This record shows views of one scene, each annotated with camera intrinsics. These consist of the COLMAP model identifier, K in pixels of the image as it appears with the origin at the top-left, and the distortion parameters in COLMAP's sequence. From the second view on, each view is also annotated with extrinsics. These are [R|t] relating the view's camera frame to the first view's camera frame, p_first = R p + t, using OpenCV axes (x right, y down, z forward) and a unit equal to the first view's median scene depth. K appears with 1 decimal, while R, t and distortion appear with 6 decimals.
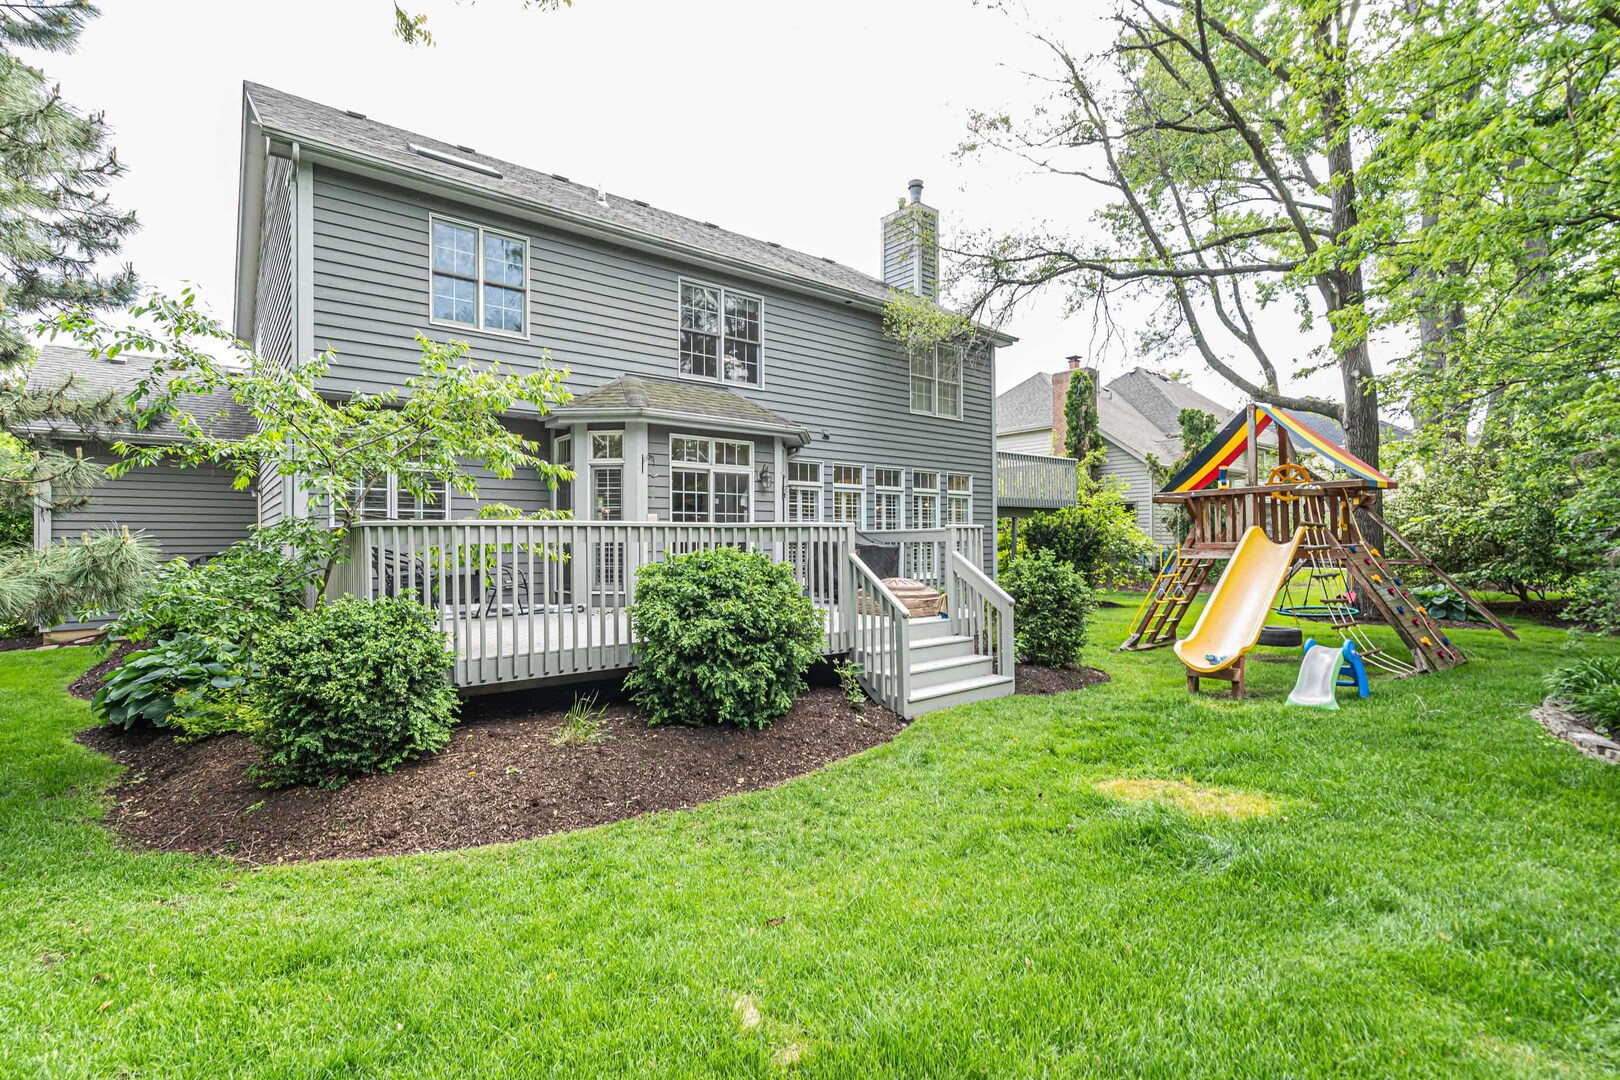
lens RADIAL K [[746.2, 0, 809.6], [0, 746.2, 542.2], [0, 0, 1]] dist [-0.001524, 0.001471]
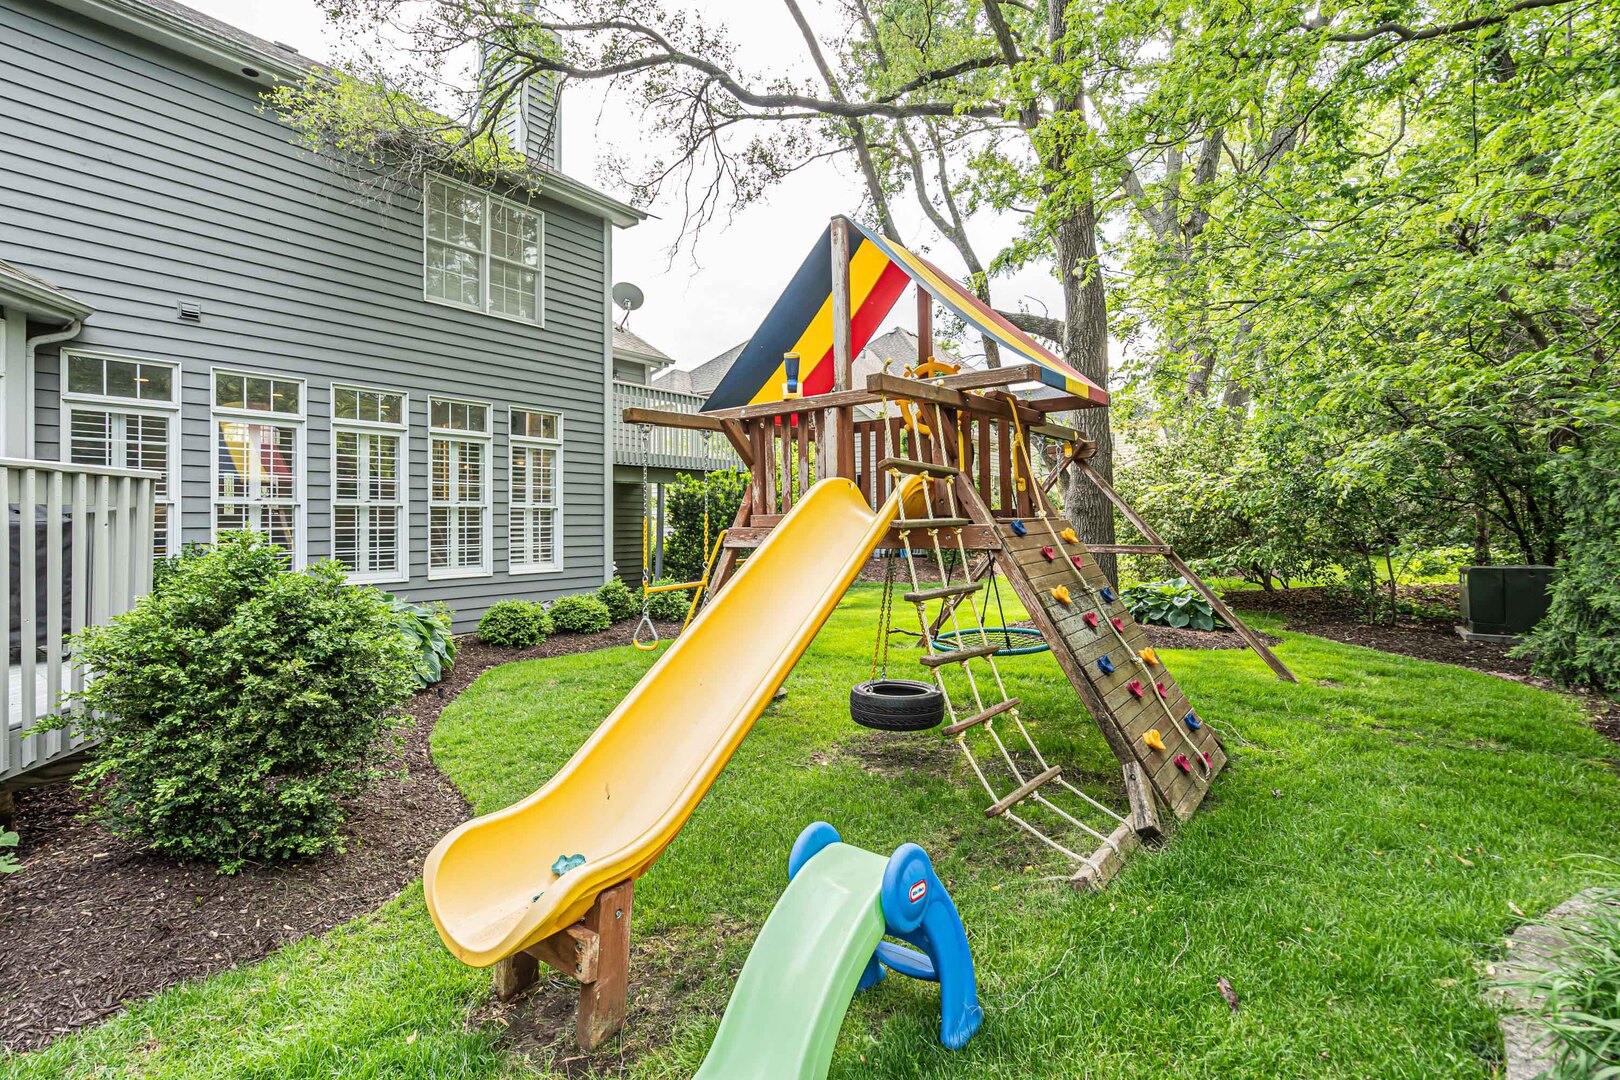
lens RADIAL K [[746.2, 0, 809.7], [0, 746.2, 529.5], [0, 0, 1]] dist [-0.001524, 0.001471]
pose [[0.971516, -0.000929, 0.236971, 0.298924], [-0.001510, 0.999948, 0.010107, 0.003409], [-0.236968, -0.010177, 0.971464, 0.354083]]
